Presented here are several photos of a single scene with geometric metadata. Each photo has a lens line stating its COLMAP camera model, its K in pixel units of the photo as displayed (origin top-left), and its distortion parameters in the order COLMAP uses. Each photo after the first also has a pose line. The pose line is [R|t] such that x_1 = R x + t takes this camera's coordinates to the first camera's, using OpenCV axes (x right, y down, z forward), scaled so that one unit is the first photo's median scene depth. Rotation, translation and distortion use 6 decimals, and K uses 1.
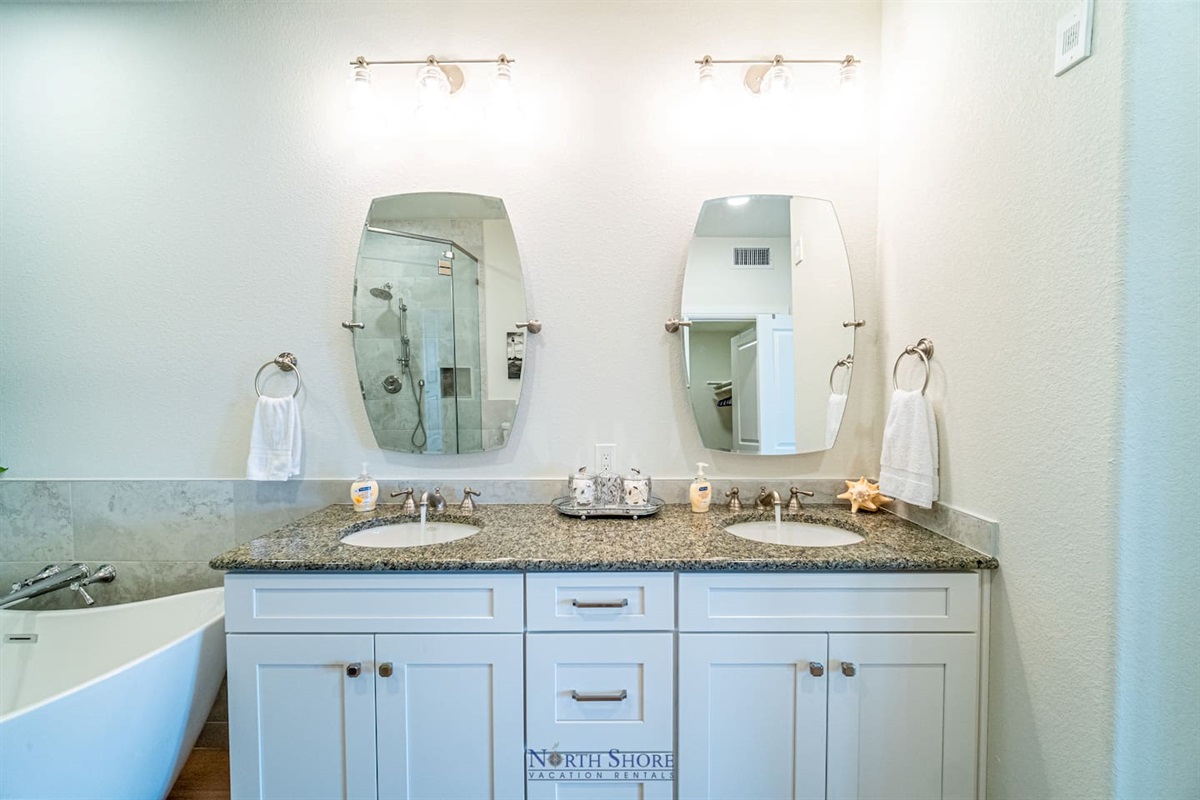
lens RADIAL K [[477.0, 0, 594.4], [0, 477.0, 402.4], [0, 0, 1]] dist [0.001189, 0.000158]
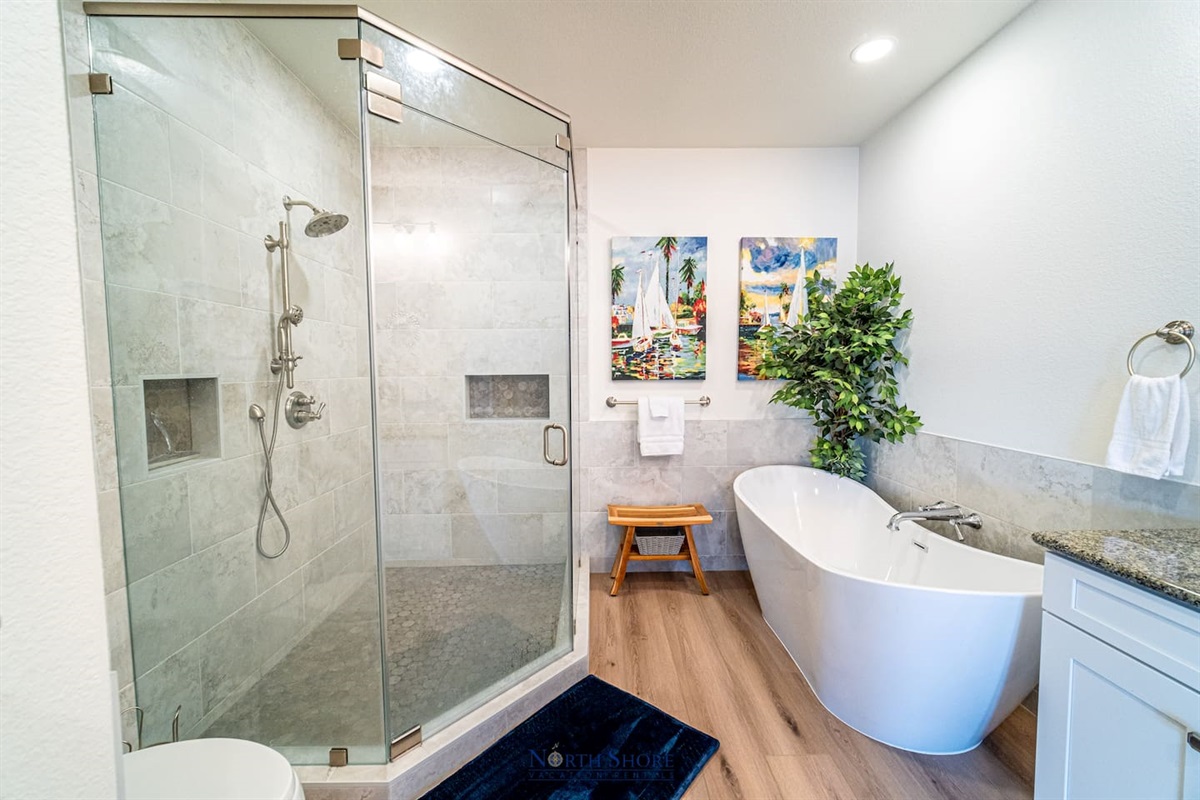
lens RADIAL K [[477.0, 0, 595.3], [0, 477.0, 398.0], [0, 0, 1]] dist [0.001189, 0.000158]
pose [[0.007509, 0.062792, -0.997998, 0.154049], [-0.027420, 0.997664, 0.062565, 0.000598], [0.999596, 0.026896, 0.009213, 0.025574]]
